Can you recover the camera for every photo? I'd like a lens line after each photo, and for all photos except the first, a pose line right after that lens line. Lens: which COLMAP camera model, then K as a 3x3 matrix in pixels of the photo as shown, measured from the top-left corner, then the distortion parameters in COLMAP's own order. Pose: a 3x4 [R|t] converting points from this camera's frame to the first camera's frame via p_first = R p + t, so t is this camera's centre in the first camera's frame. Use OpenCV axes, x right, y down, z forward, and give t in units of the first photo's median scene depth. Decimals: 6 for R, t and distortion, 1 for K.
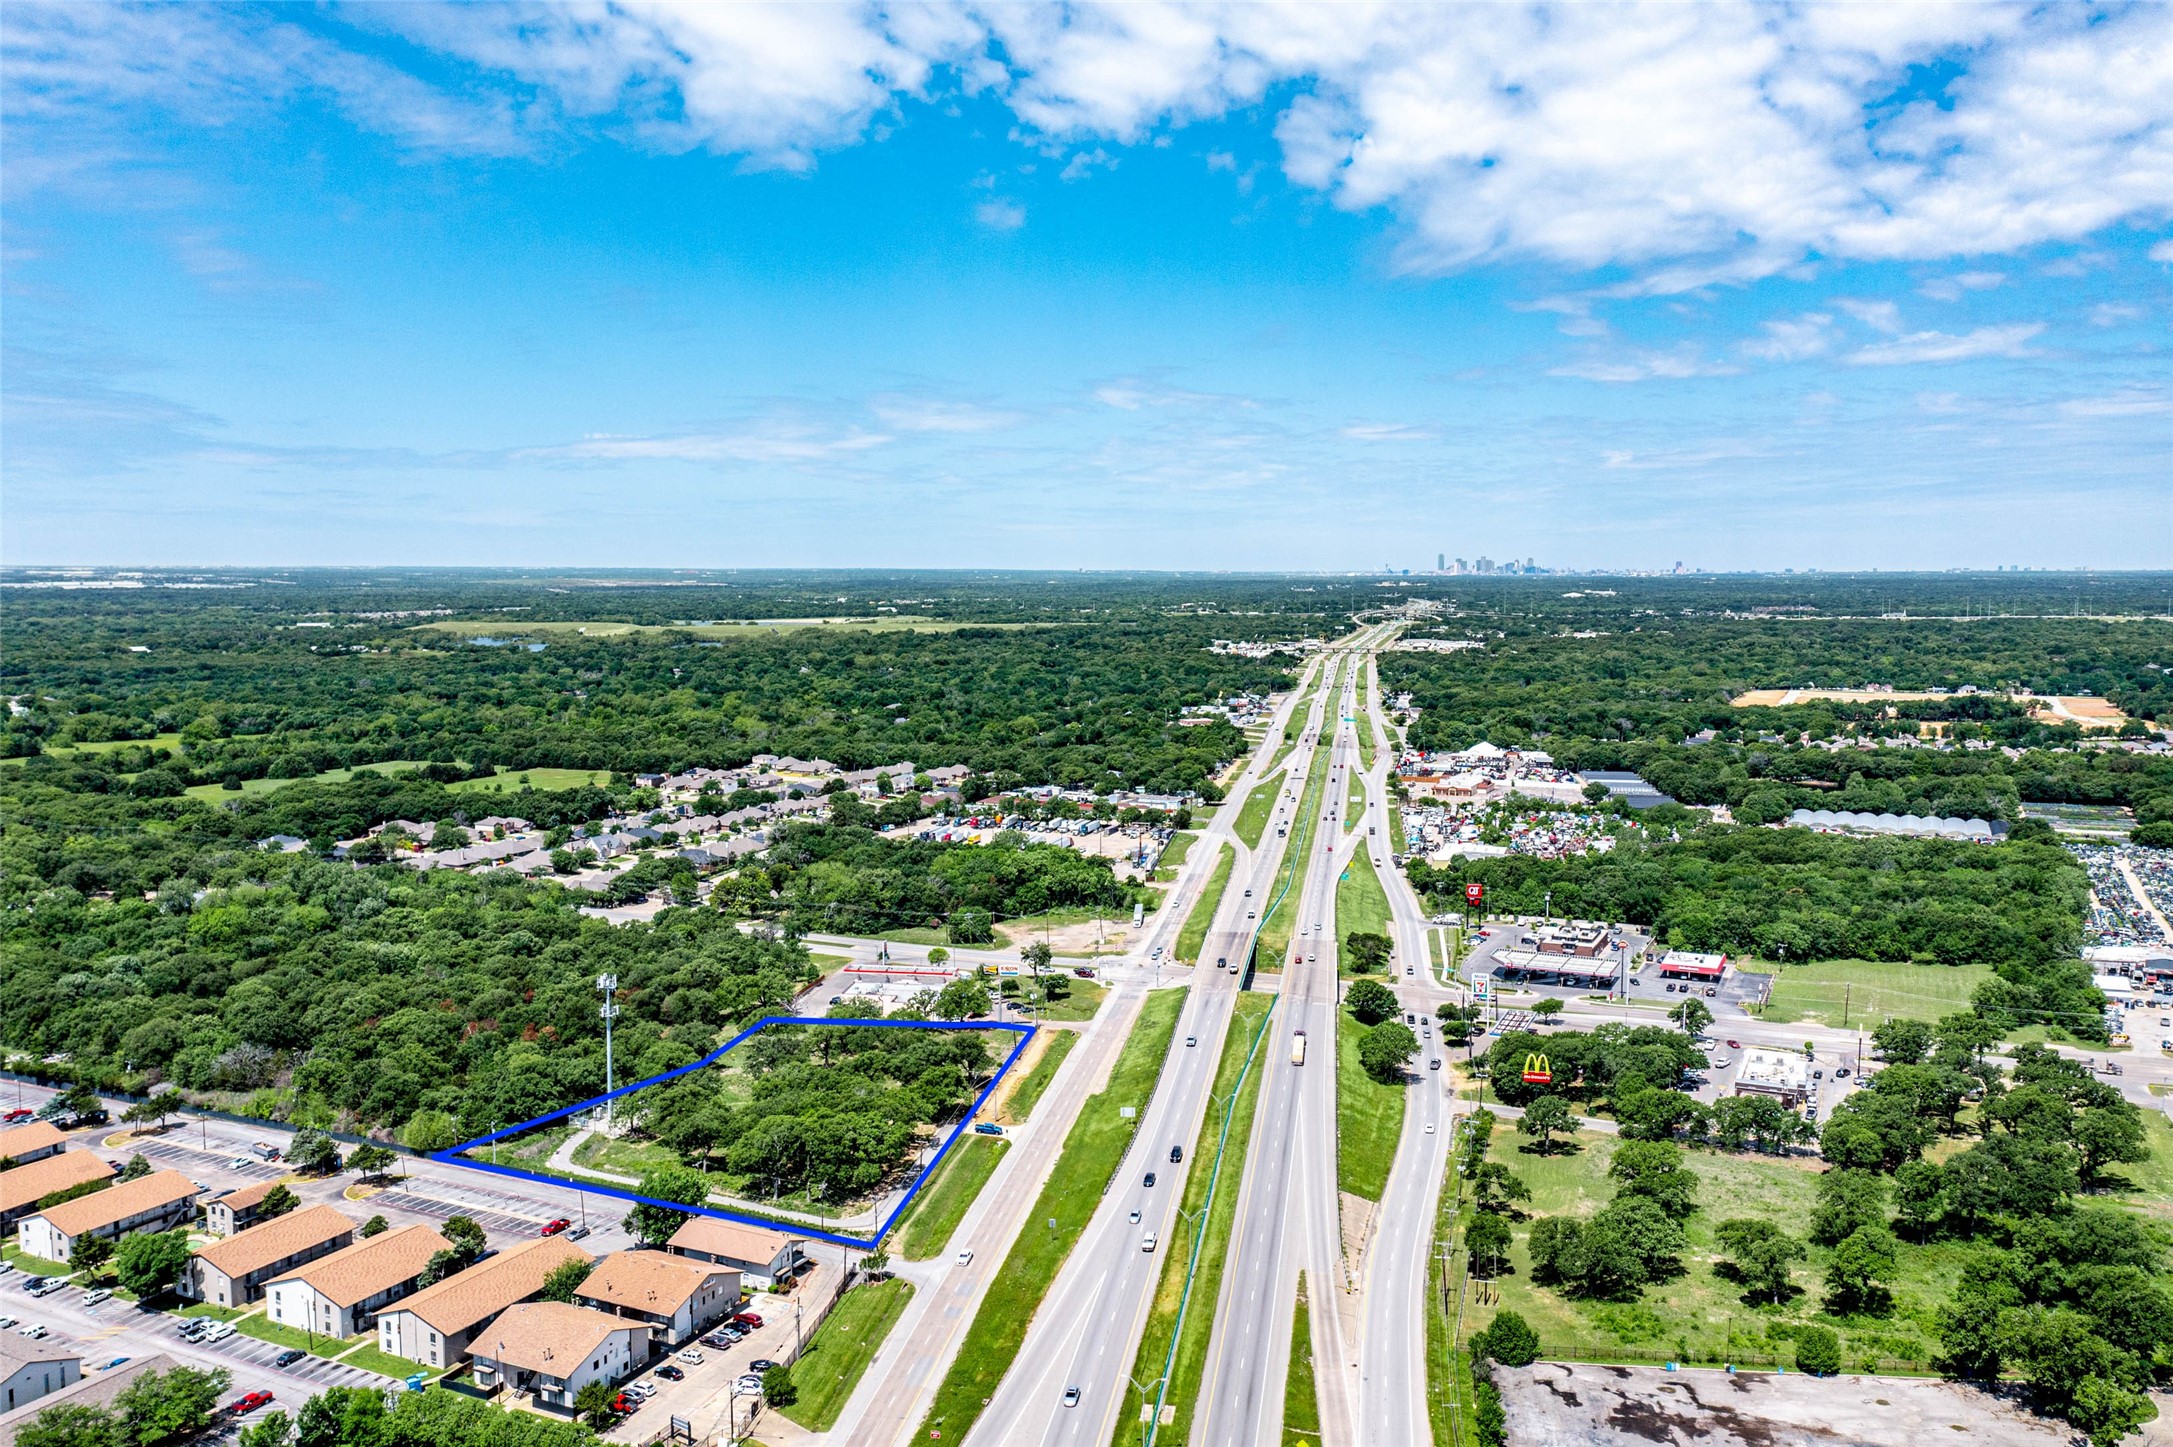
lens RADIAL K [[1703.3, 0, 1086.5], [0, 1703.3, 723.5], [0, 0, 1]] dist [-0.003034, 0.004084]
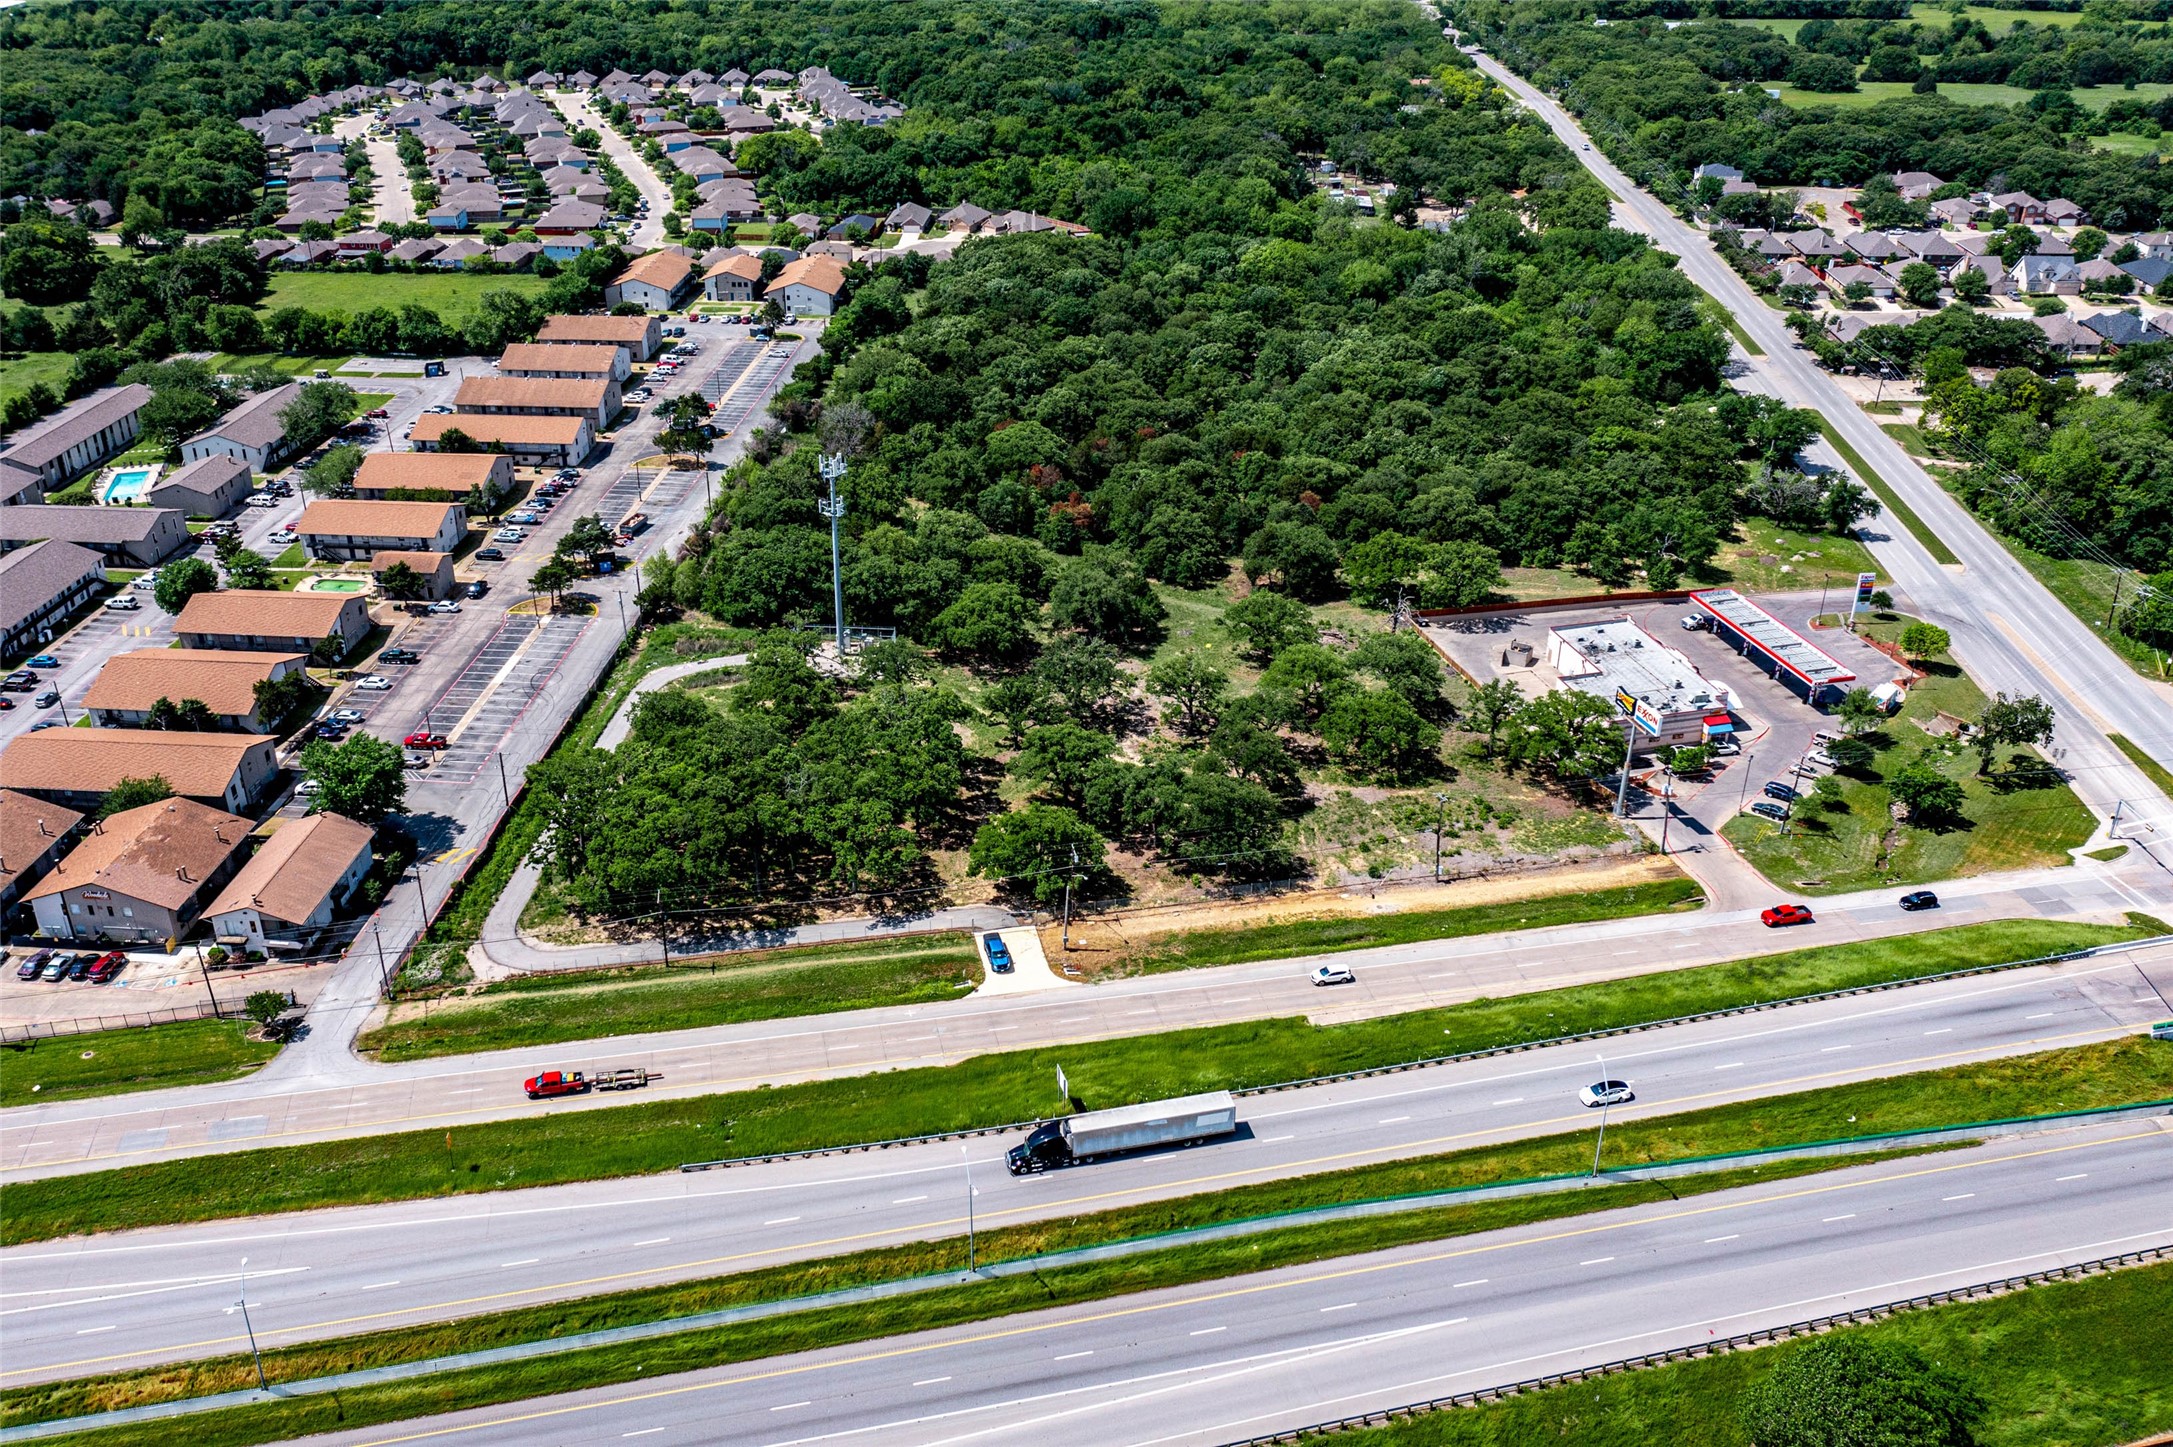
lens RADIAL K [[1790.4, 0, 1023.6], [0, 1790.4, 695.4], [0, 0, 1]] dist [-0.003903, -0.001730]
pose [[0.351712, 0.424457, -0.834347, 0.175718], [-0.077100, 0.901400, 0.426068, -0.035091], [0.932928, -0.085525, 0.349759, 0.375845]]
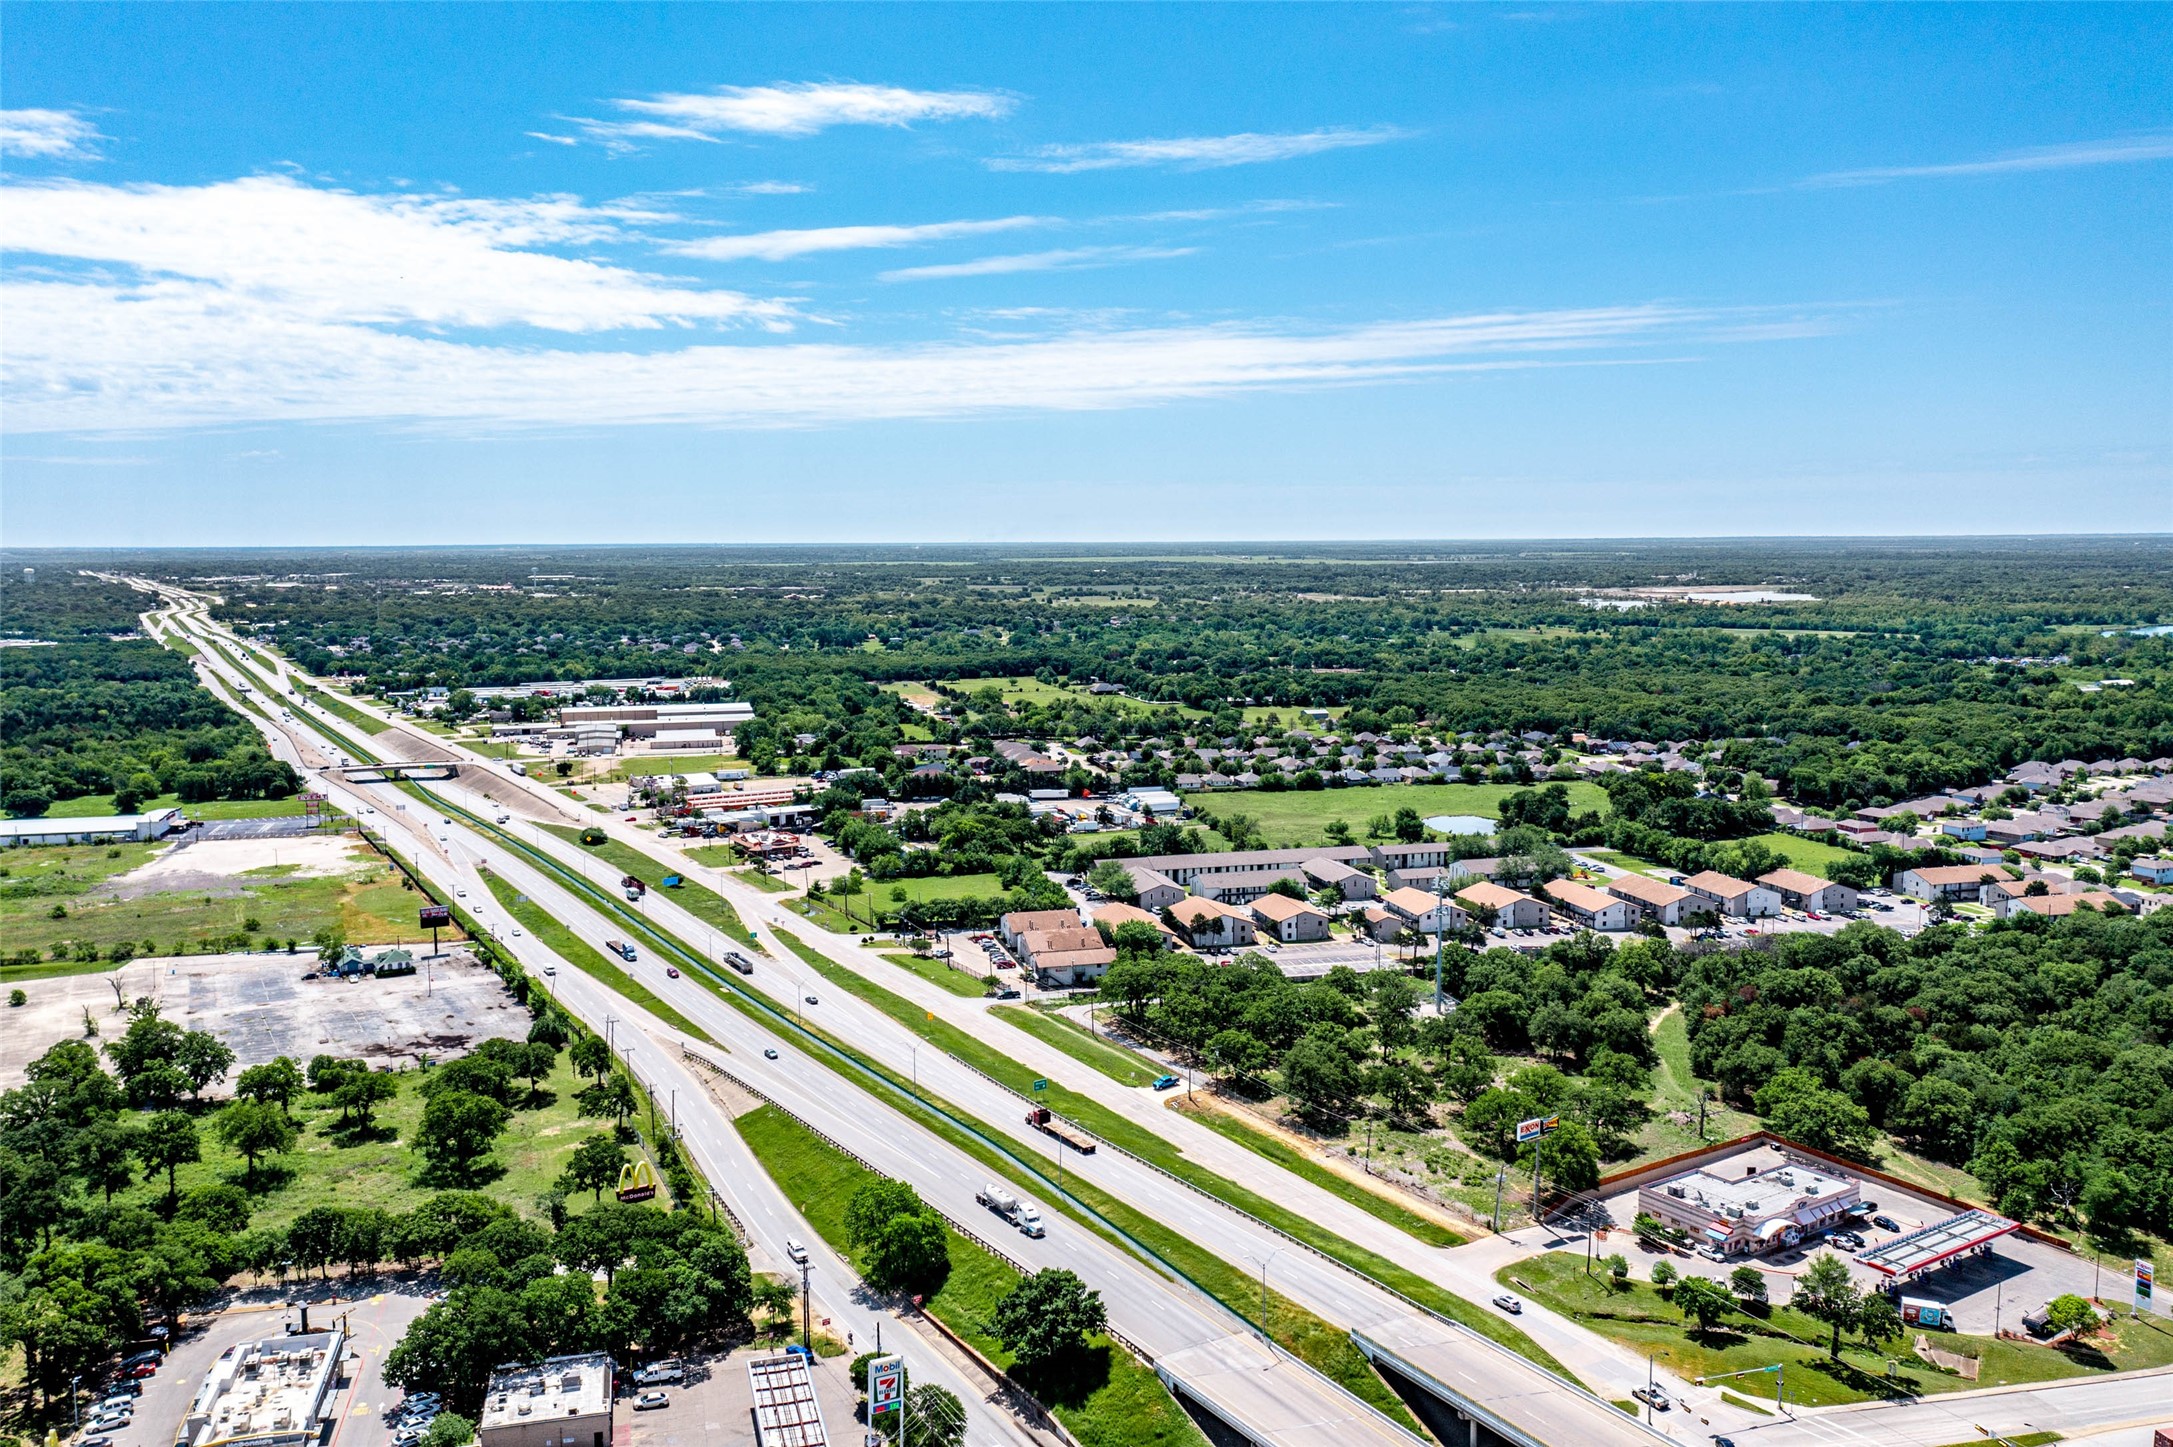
lens RADIAL K [[1740.5, 0, 1086.5], [0, 1740.5, 723.5], [0, 0, 1]] dist [0.006496, 0.002891]
pose [[-0.762201, 0.070558, -0.643483, 0.269551], [-0.059808, 0.982115, 0.178531, -0.059329], [0.644571, 0.174561, -0.744349, 0.762509]]
